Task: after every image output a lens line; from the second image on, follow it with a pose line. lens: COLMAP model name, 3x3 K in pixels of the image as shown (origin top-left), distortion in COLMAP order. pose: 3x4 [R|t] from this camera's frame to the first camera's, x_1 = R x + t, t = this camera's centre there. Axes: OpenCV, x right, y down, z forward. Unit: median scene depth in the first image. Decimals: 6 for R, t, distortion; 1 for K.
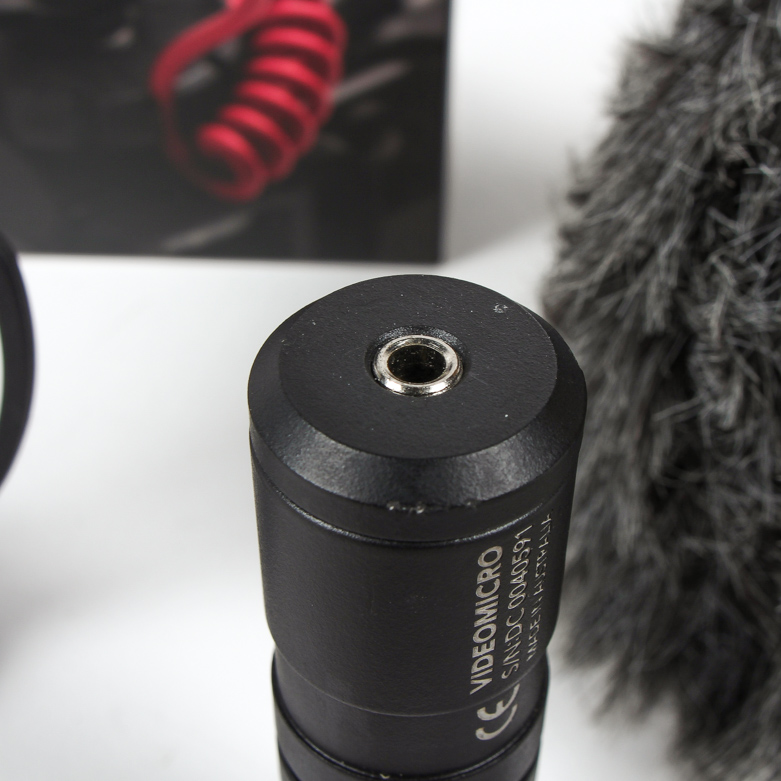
lens RADIAL K [[1491.7, 0, 391.5], [0, 1491.7, 390.1], [0, 0, 1]] dist [-0.081913, 0.000000]
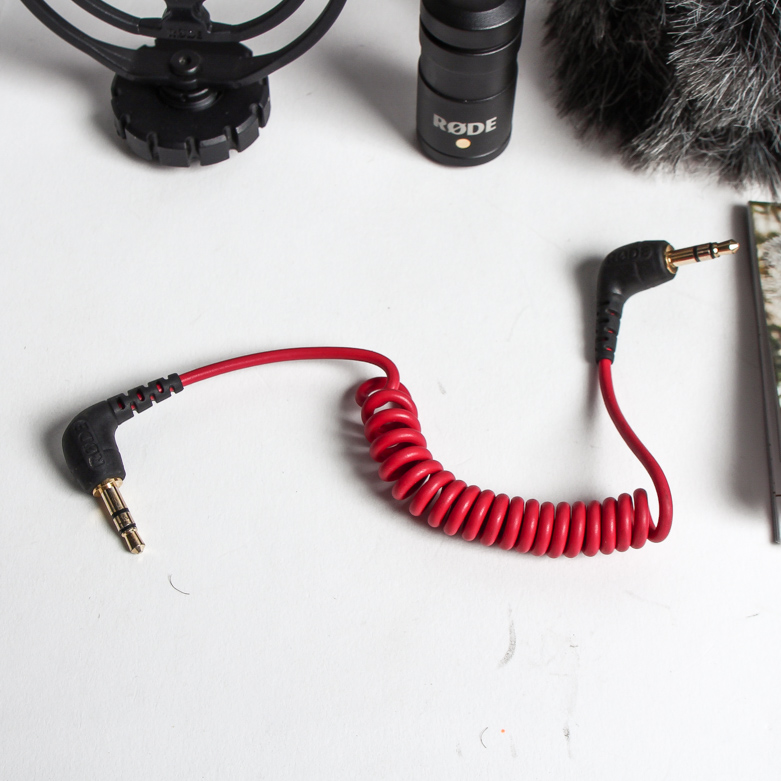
lens RADIAL K [[1491.7, 0, 384.5], [0, 1491.7, 385.5], [0, 0, 1]] dist [-0.081913, 0.000000]
pose [[0.999214, -0.037872, 0.011711, -0.175472], [0.033207, 0.961008, 0.274521, -0.012261], [-0.021651, -0.273916, 0.961510, -1.071736]]
